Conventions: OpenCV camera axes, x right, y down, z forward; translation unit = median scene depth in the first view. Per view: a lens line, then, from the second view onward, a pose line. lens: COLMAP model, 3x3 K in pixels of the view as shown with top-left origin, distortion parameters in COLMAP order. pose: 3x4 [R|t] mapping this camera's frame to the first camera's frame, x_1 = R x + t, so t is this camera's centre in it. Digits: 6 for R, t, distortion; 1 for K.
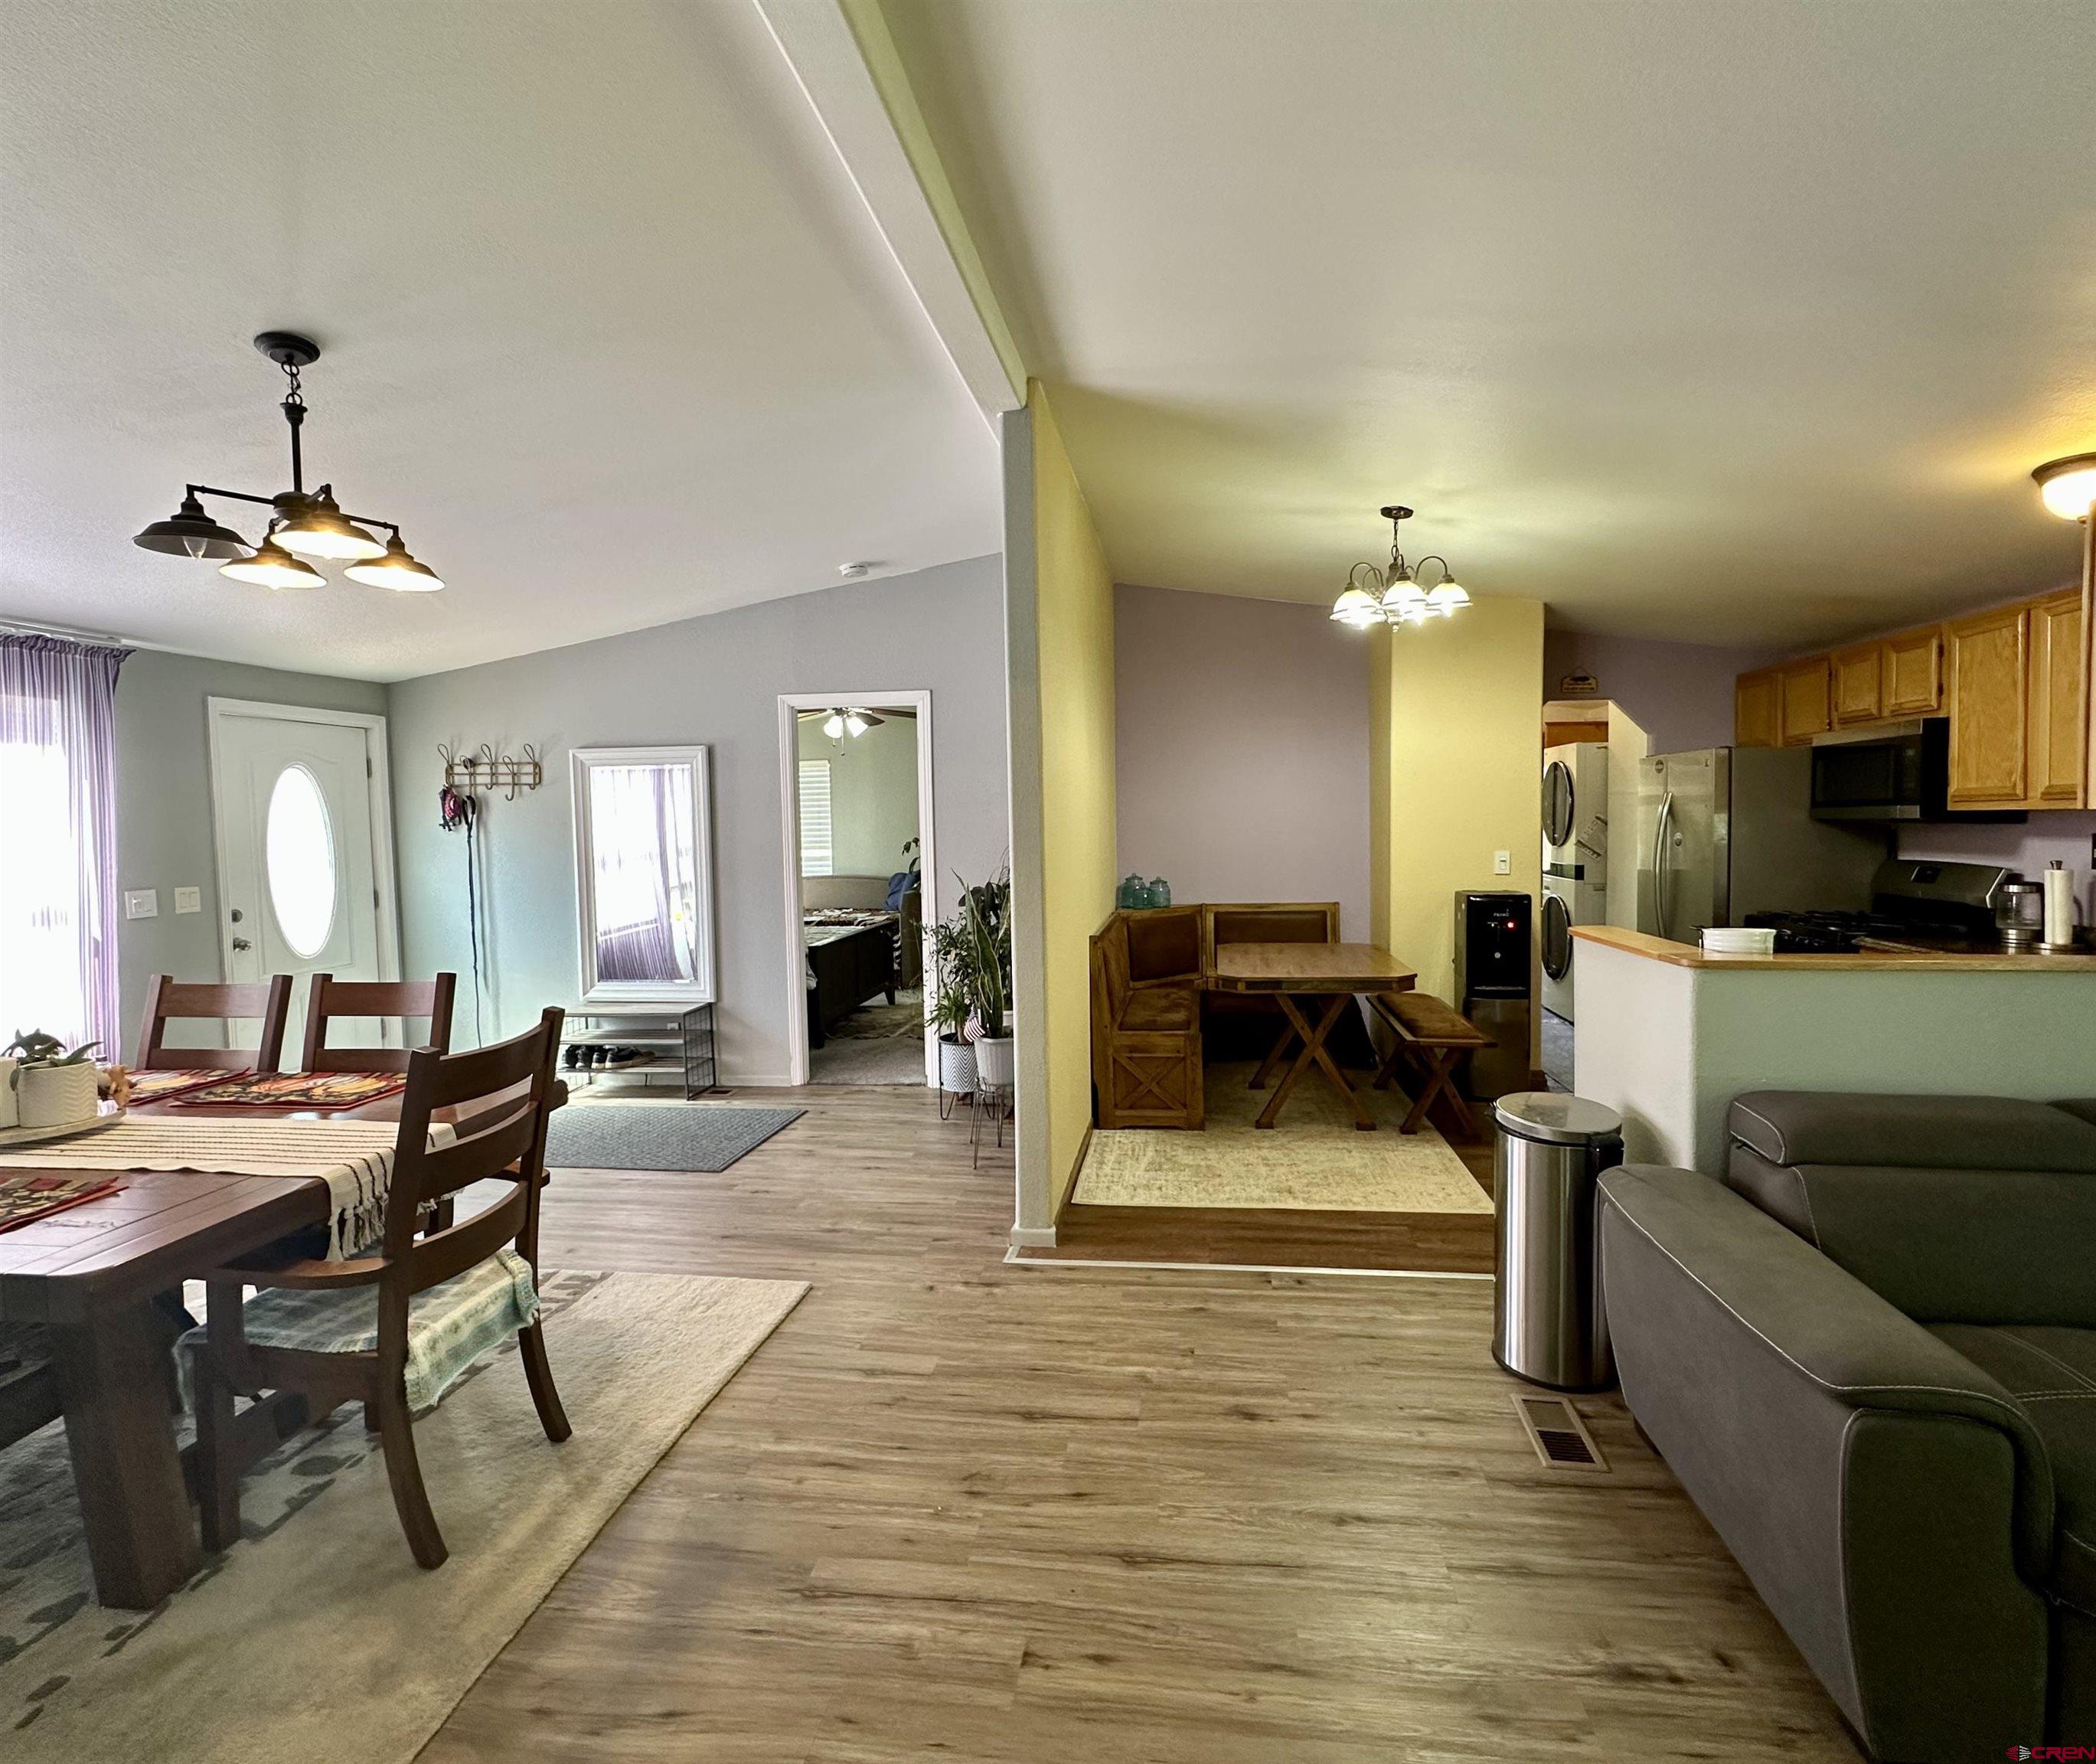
lens RADIAL K [[1017.2, 0, 1069.7], [0, 1017.2, 869.2], [0, 0, 1]] dist [-0.007228, 0.002774]
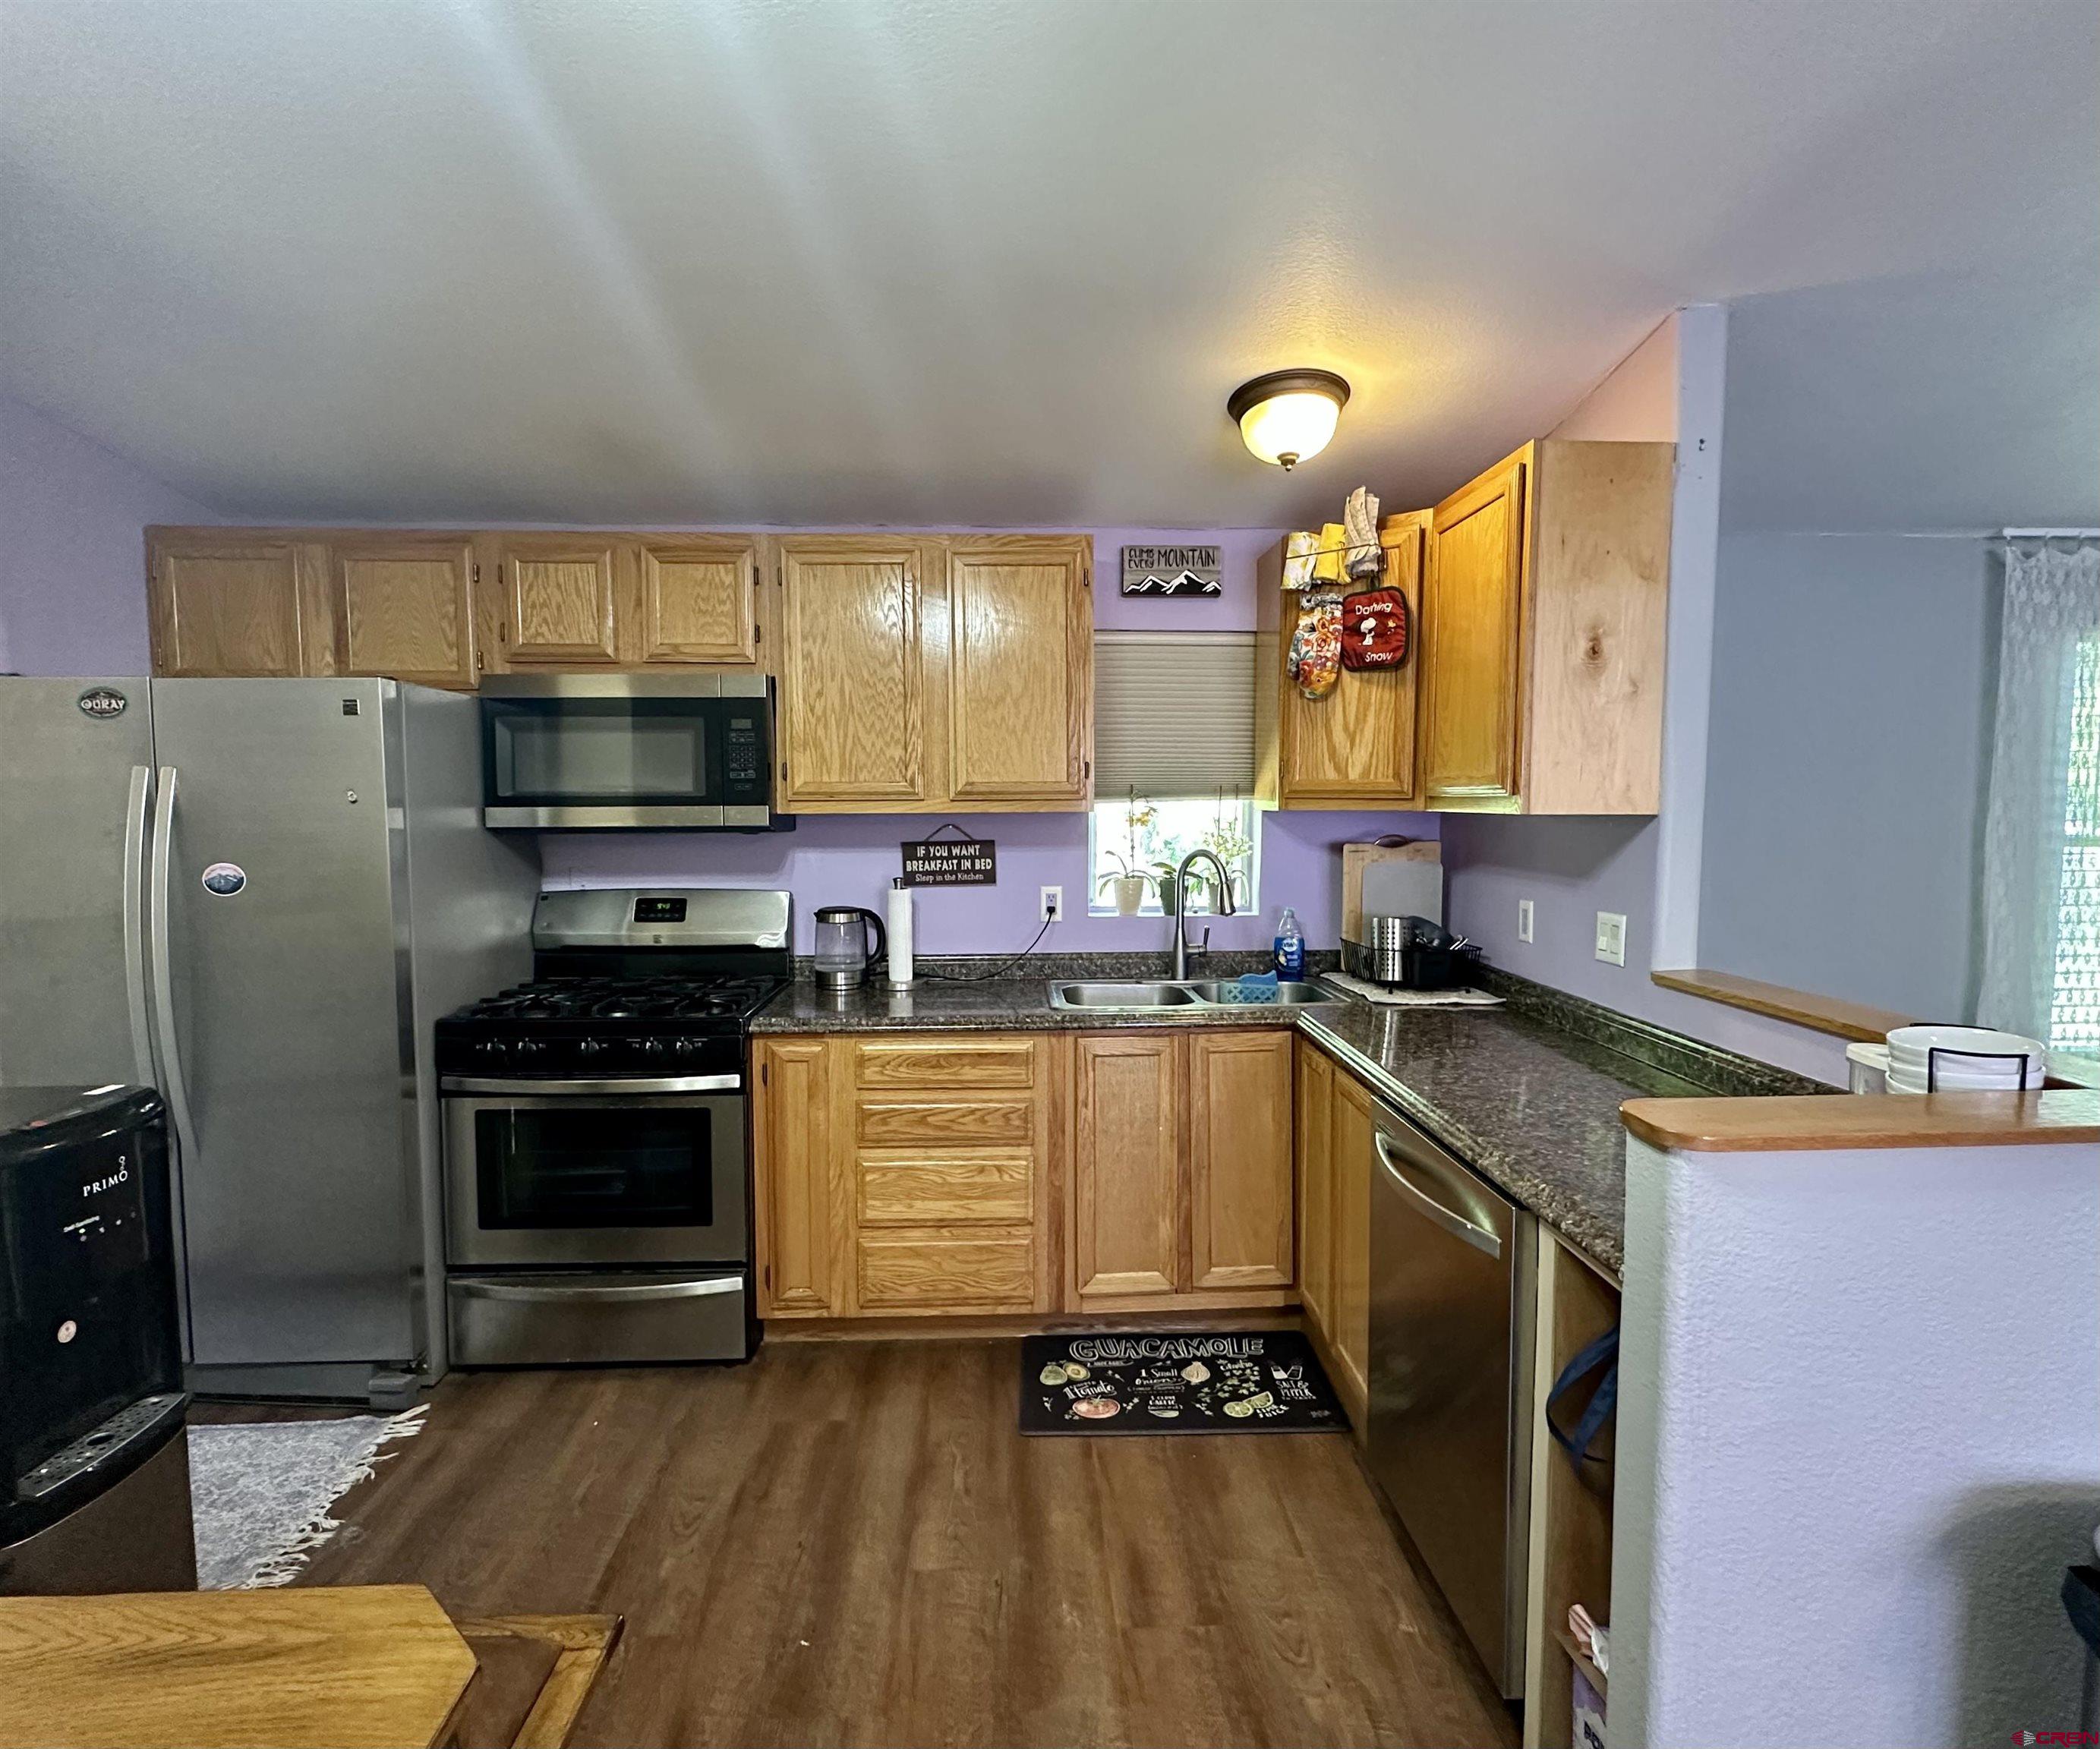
lens RADIAL K [[1081.2, 0, 1049.3], [0, 1081.2, 875.7], [0, 0, 1]] dist [-0.002928, 0.000576]
pose [[-0.172080, -0.054417, 0.983579, 0.108831], [0.053228, 0.996501, 0.064444, -0.051301], [-0.983644, 0.063444, -0.168582, 0.908919]]
